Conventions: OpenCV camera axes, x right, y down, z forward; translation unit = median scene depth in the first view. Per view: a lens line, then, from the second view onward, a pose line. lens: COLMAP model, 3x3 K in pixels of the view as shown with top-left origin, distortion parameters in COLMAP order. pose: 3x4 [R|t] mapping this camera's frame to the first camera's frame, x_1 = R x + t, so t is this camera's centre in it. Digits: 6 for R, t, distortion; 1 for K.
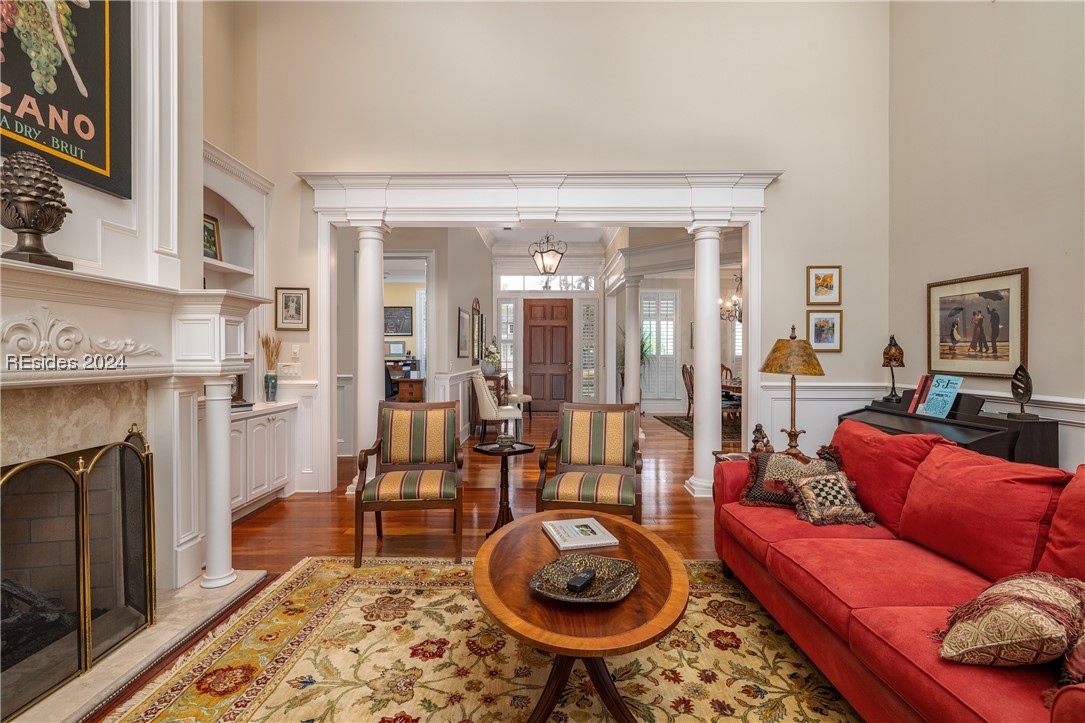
lens RADIAL K [[542.2, 0, 542.5], [0, 542.2, 361.5], [0, 0, 1]] dist [-0.001416, -0.000137]
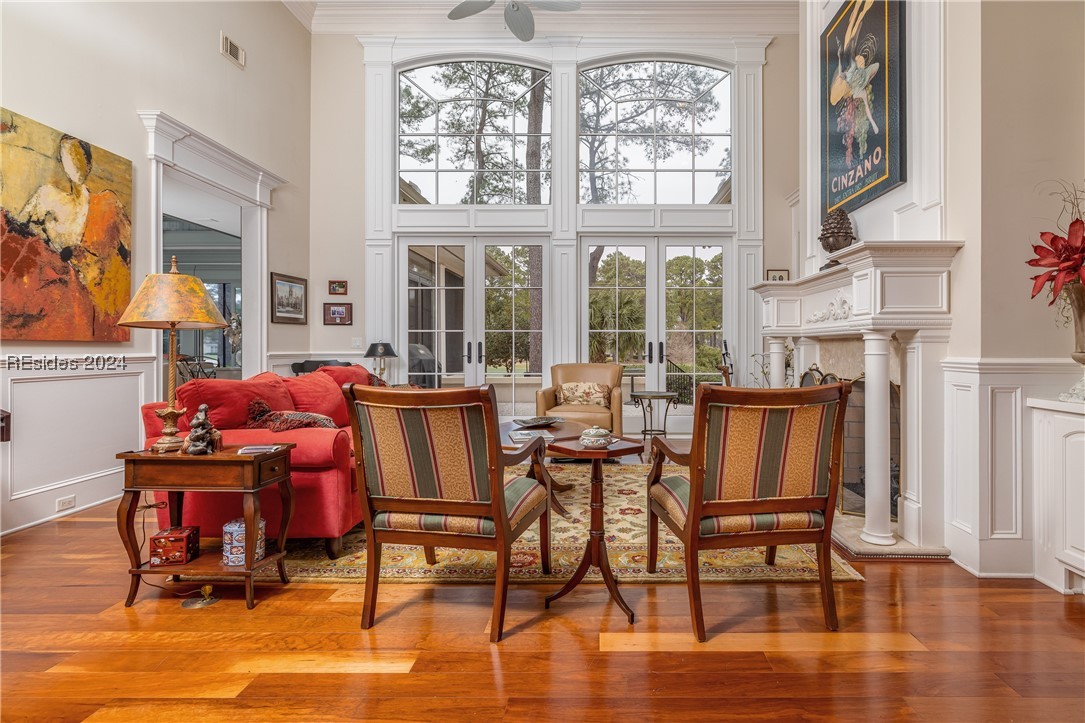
lens RADIAL K [[542.2, 0, 542.5], [0, 542.2, 361.5], [0, 0, 1]] dist [-0.001416, -0.000137]
pose [[-0.995599, -0.004706, 0.093600, -0.101910], [-0.001294, 0.999334, 0.036479, 0.057454], [-0.093709, 0.036197, -0.994941, 2.453517]]
